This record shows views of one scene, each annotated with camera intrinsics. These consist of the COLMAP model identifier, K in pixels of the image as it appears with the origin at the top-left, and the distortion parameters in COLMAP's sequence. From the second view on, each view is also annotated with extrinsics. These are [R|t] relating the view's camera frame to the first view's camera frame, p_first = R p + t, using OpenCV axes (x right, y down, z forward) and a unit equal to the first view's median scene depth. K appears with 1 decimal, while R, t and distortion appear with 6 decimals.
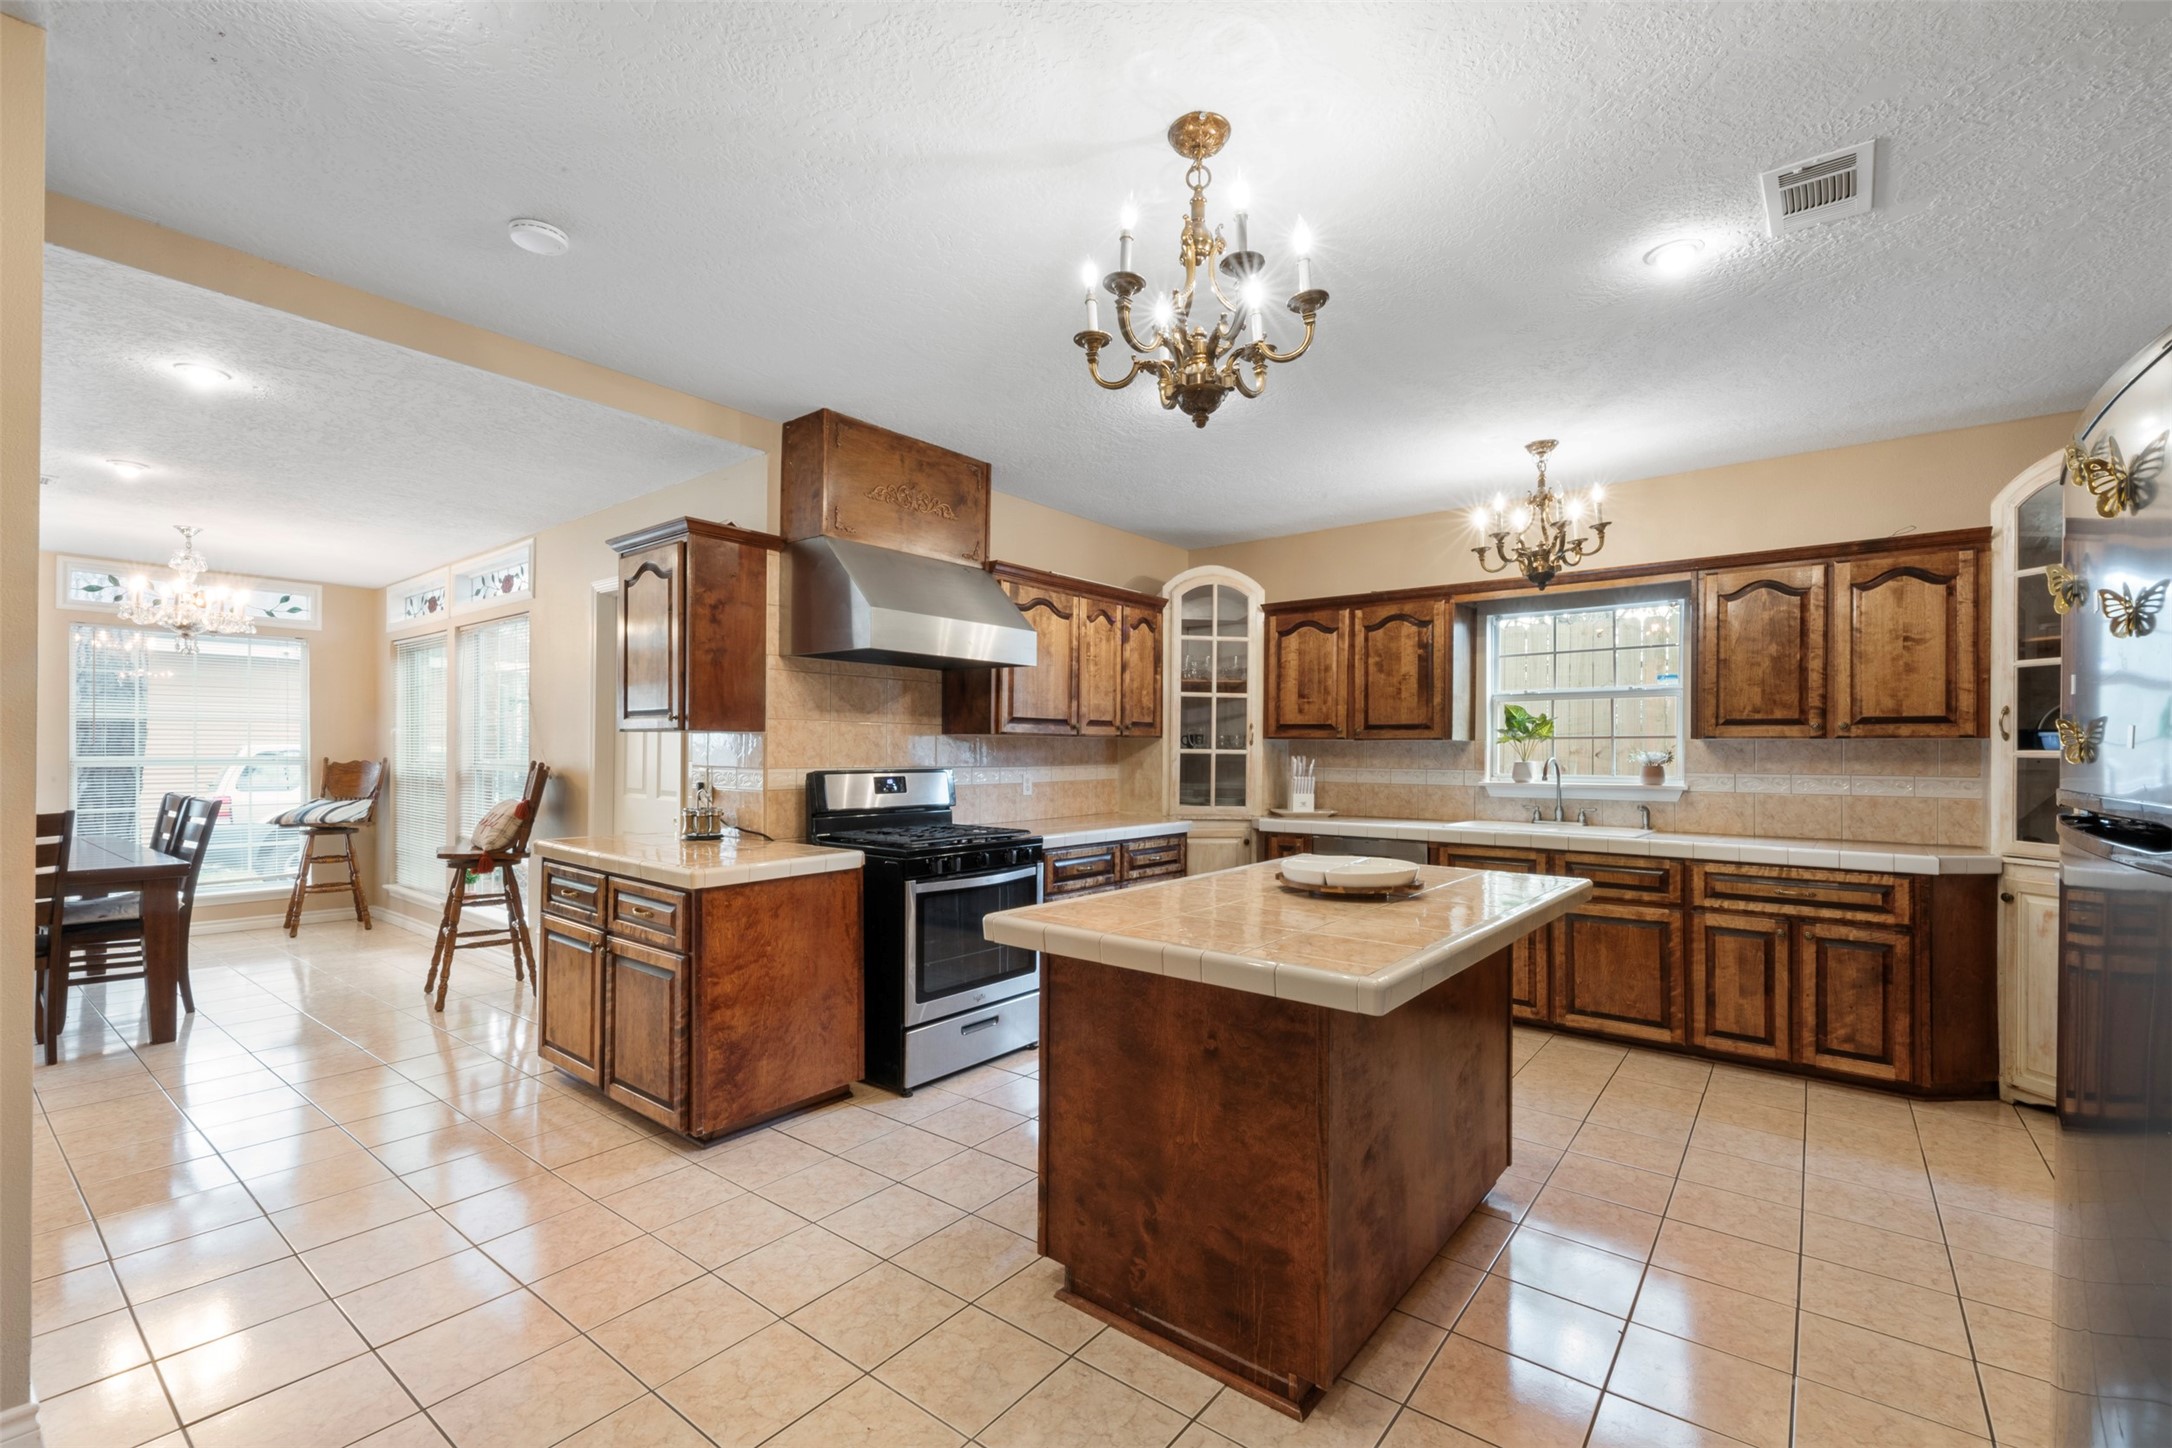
lens RADIAL K [[930.5, 0, 1083.3], [0, 930.5, 748.9], [0, 0, 1]] dist [0.004541, 0.000512]
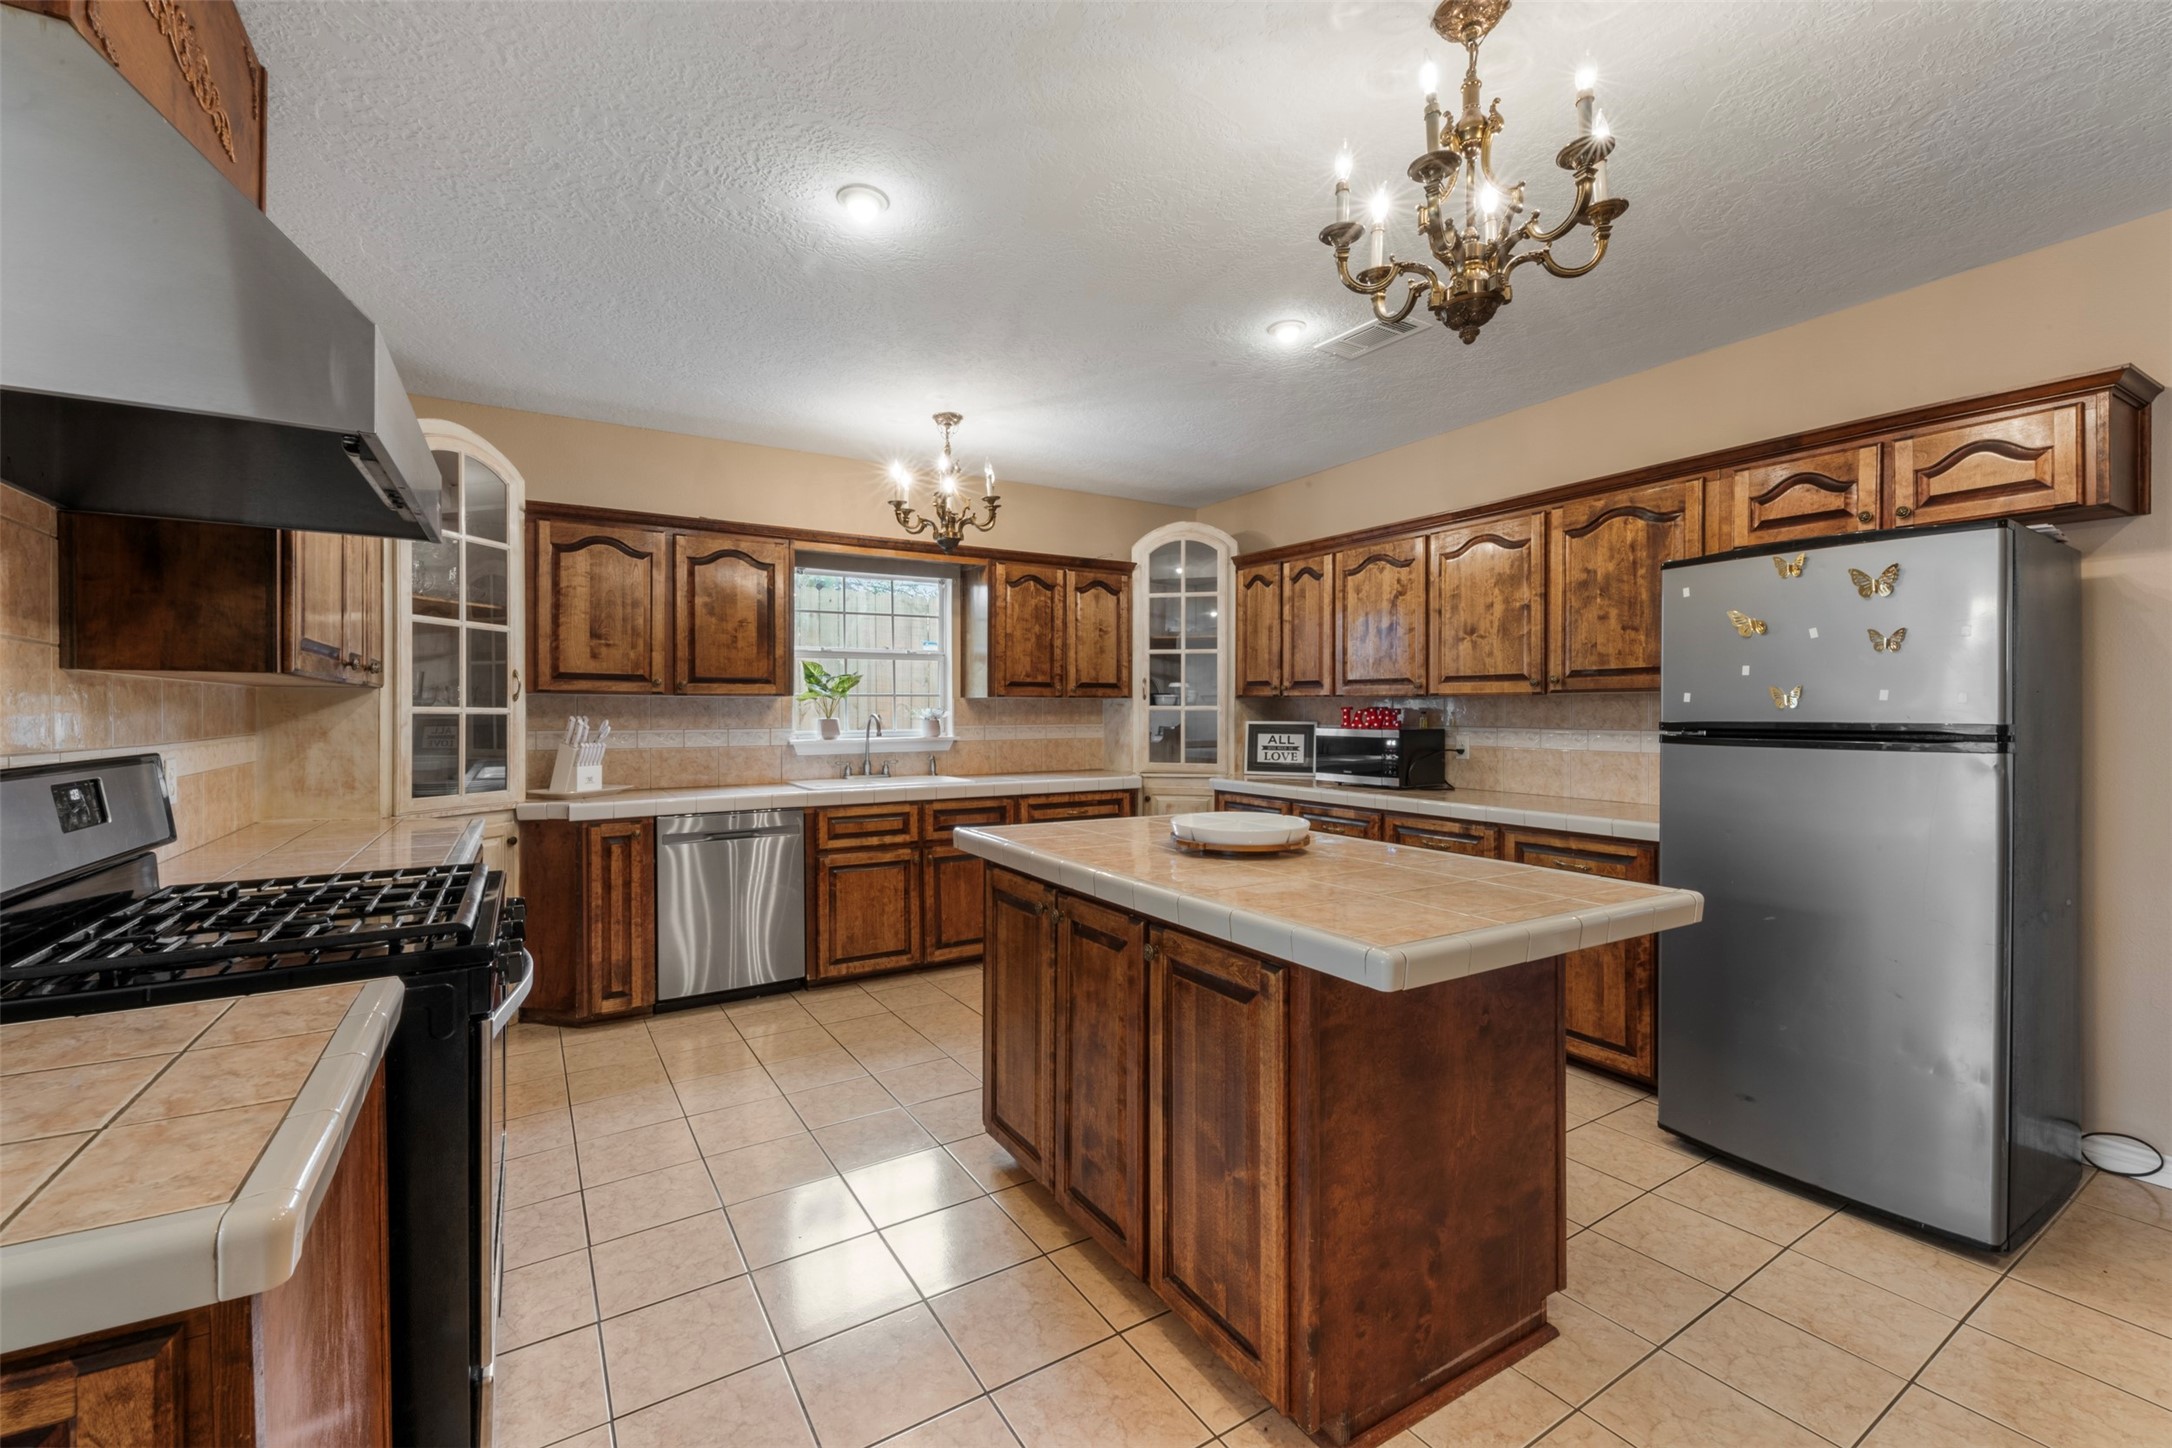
lens RADIAL K [[880.5, 0, 1069.3], [0, 880.5, 716.0], [0, 0, 1]] dist [0.001643, -0.001305]
pose [[0.348386, -0.010854, 0.937288, -0.330187], [0.003406, 0.999941, 0.010314, 0.002024], [-0.937345, -0.000401, 0.348402, 0.434028]]
